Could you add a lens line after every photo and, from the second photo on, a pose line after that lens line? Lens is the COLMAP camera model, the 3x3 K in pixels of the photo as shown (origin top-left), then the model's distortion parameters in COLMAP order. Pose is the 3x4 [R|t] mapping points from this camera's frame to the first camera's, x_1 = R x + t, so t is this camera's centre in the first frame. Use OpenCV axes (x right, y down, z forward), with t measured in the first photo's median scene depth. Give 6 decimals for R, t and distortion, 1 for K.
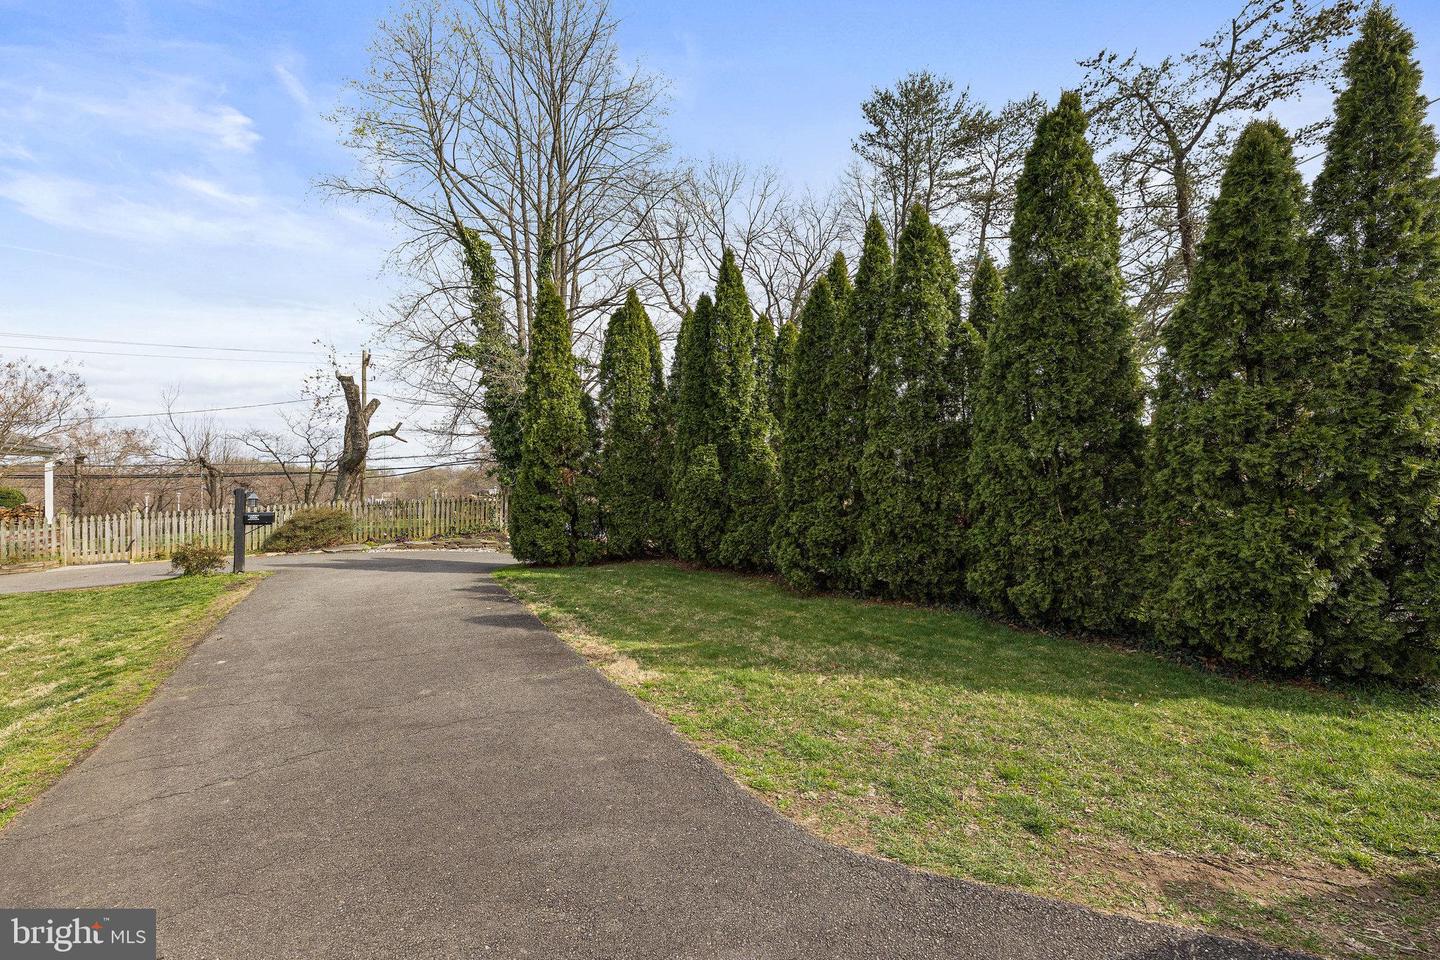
lens RADIAL K [[585.6, 0, 714.8], [0, 585.6, 477.5], [0, 0, 1]] dist [-0.000537, -0.000002]
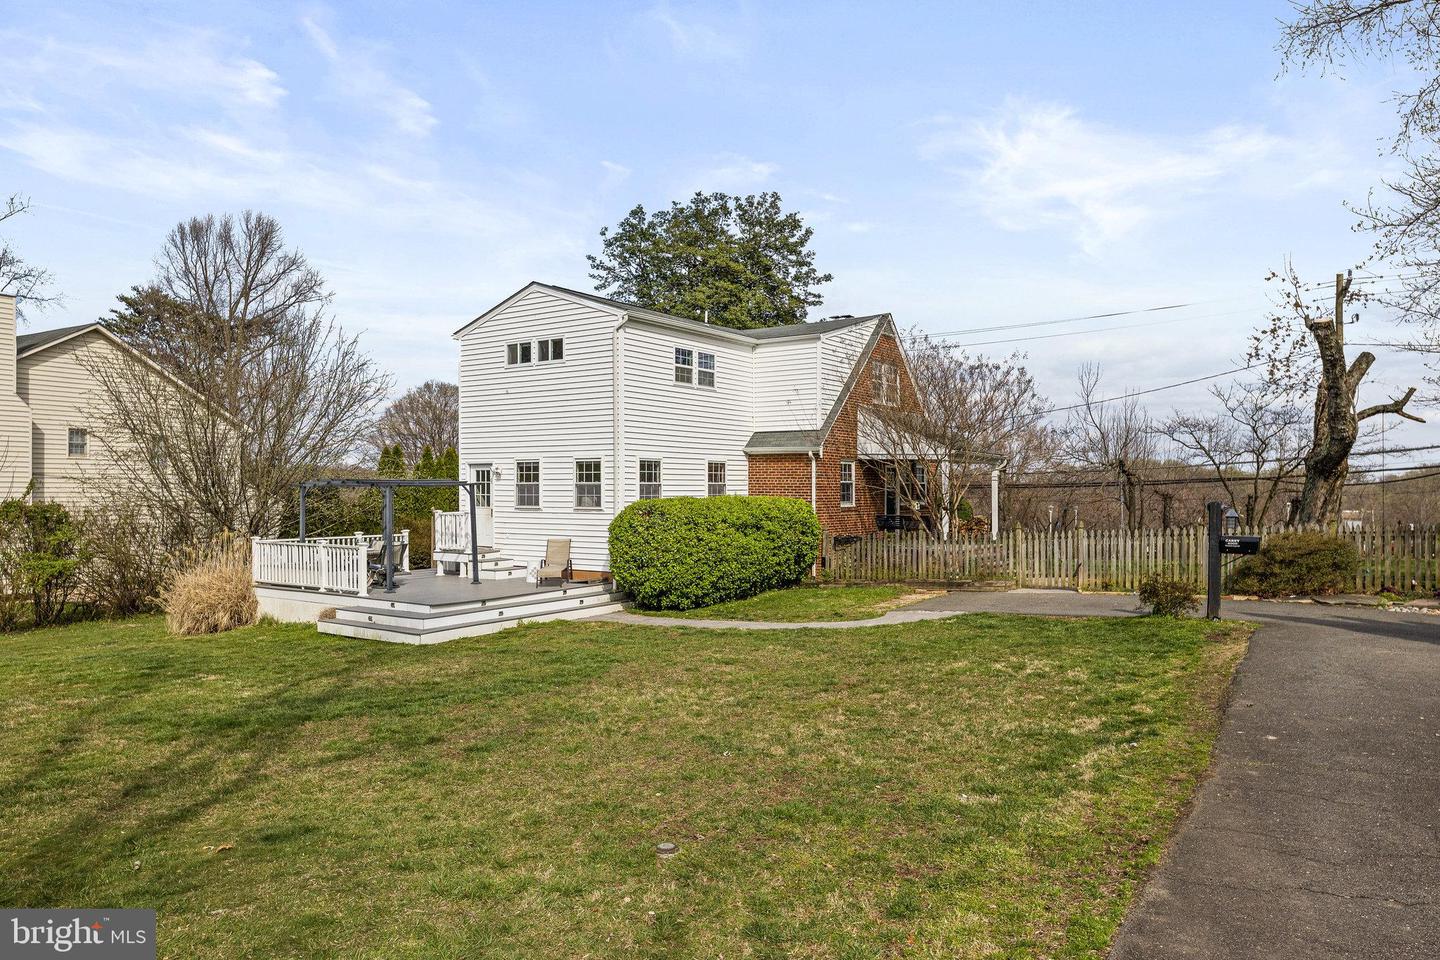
lens RADIAL K [[960.6, 0, 720.0], [0, 960.6, 480.0], [0, 0, 1]] dist [-0.002931, 0.000392]
pose [[0.450350, -0.011727, -0.892775, -0.020478], [0.006991, 0.999929, -0.009608, -0.000583], [0.892825, -0.001914, 0.450400, -0.044935]]
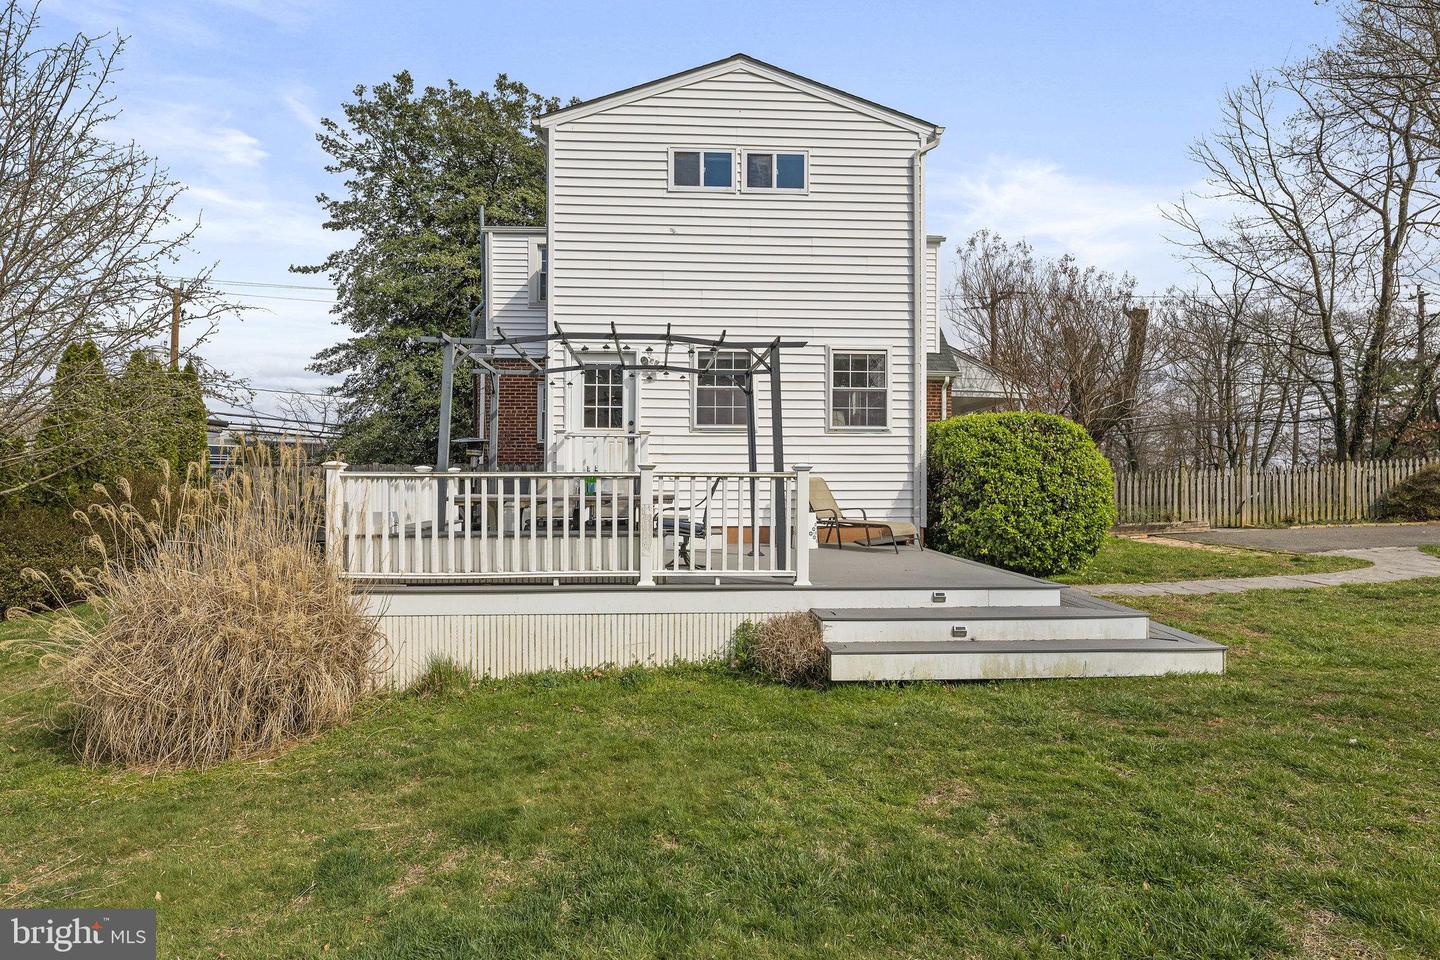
lens RADIAL K [[814.4, 0, 720.0], [0, 814.4, 480.0], [0, 0, 1]] dist [-0.002379, 0.000262]
pose [[0.903444, 0.002108, -0.428702, -1.037660], [0.000511, 0.999982, 0.005994, 0.062522], [0.428706, -0.005634, 0.903426, -0.298589]]
